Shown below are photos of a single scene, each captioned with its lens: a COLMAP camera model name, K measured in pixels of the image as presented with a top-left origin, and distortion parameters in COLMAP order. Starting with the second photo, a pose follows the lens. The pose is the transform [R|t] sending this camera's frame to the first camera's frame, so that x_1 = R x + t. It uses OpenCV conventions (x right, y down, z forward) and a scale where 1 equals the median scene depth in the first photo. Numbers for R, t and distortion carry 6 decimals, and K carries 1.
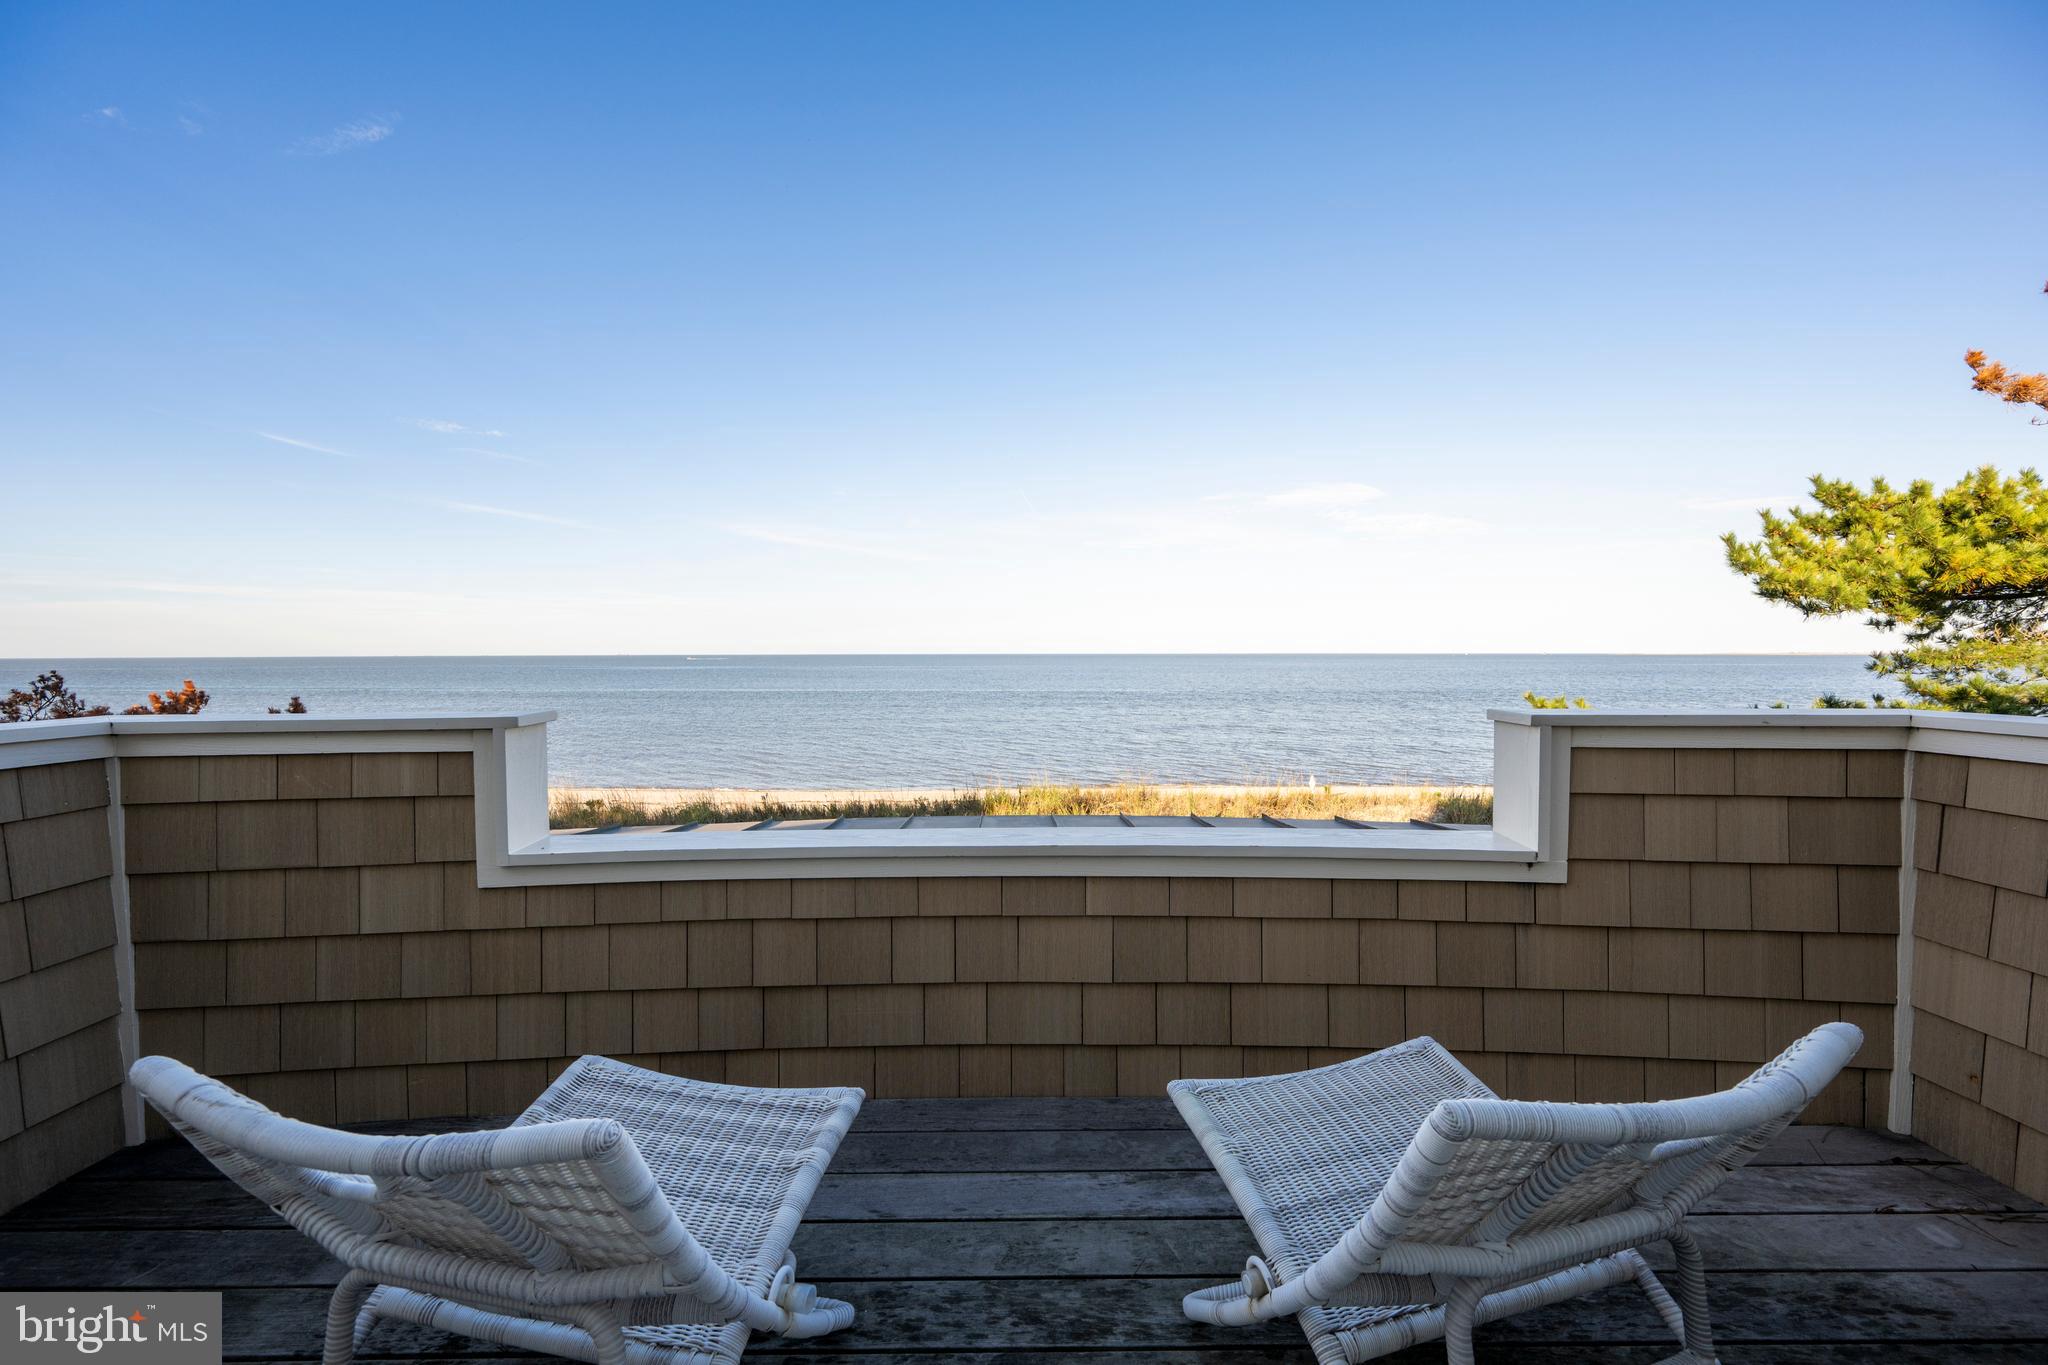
lens RADIAL K [[806.7, 0, 1021.2], [0, 806.7, 679.3], [0, 0, 1]] dist [0.000928, 0.000054]
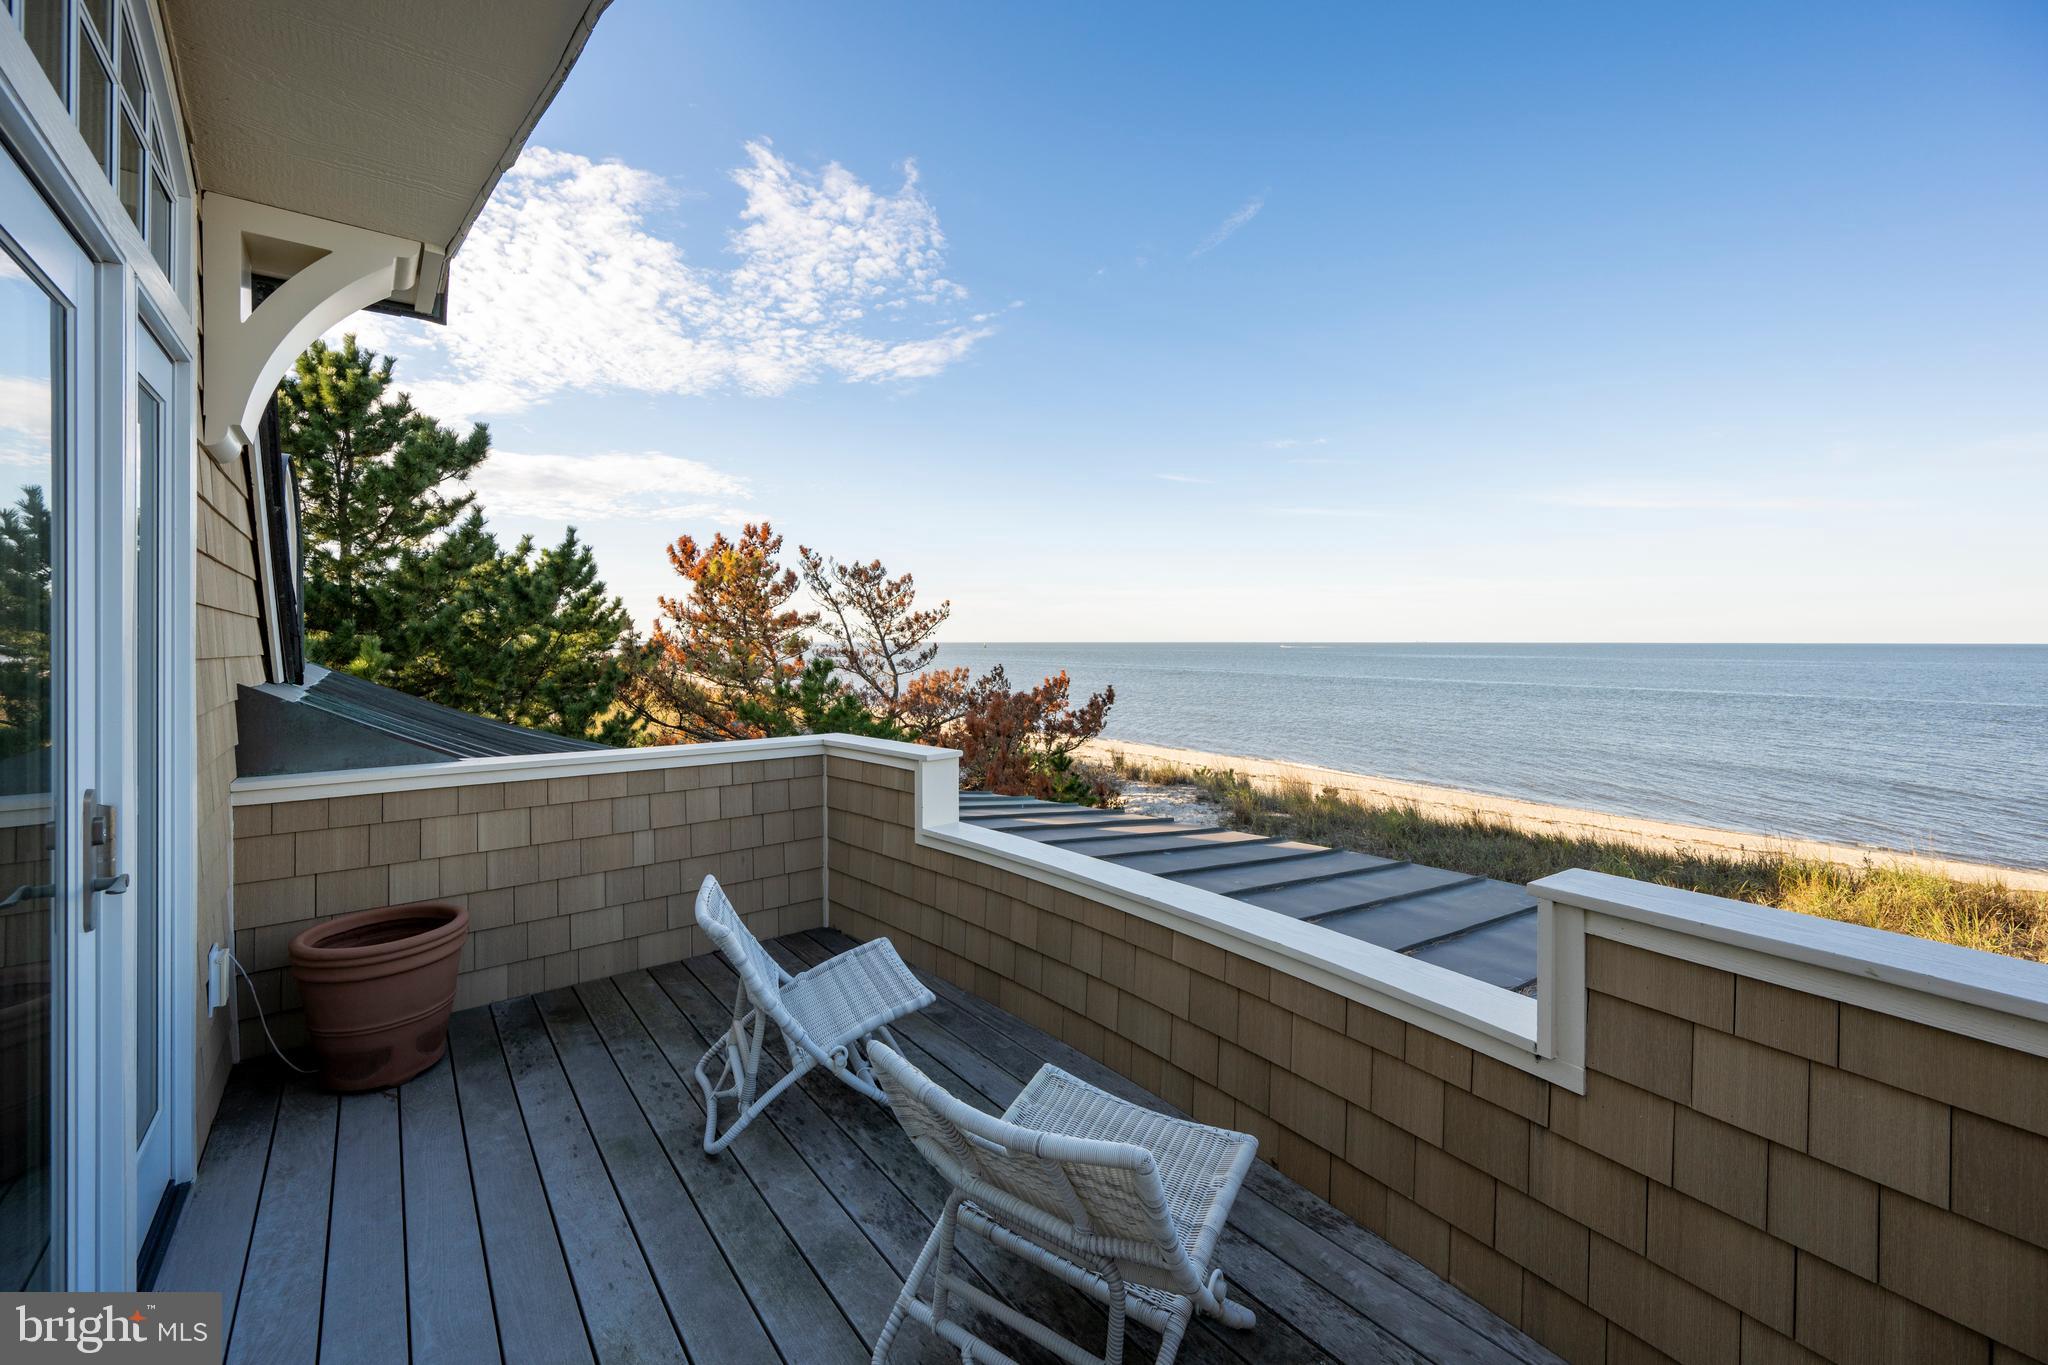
lens RADIAL K [[821.3, 0, 1025.0], [0, 821.3, 639.8], [0, 0, 1]] dist [0.000366, 0.000118]
pose [[0.615298, 0.003709, -0.788286, 0.992149], [-0.029708, 0.999388, -0.018486, -0.188265], [0.787734, 0.034793, 0.615032, 0.001909]]
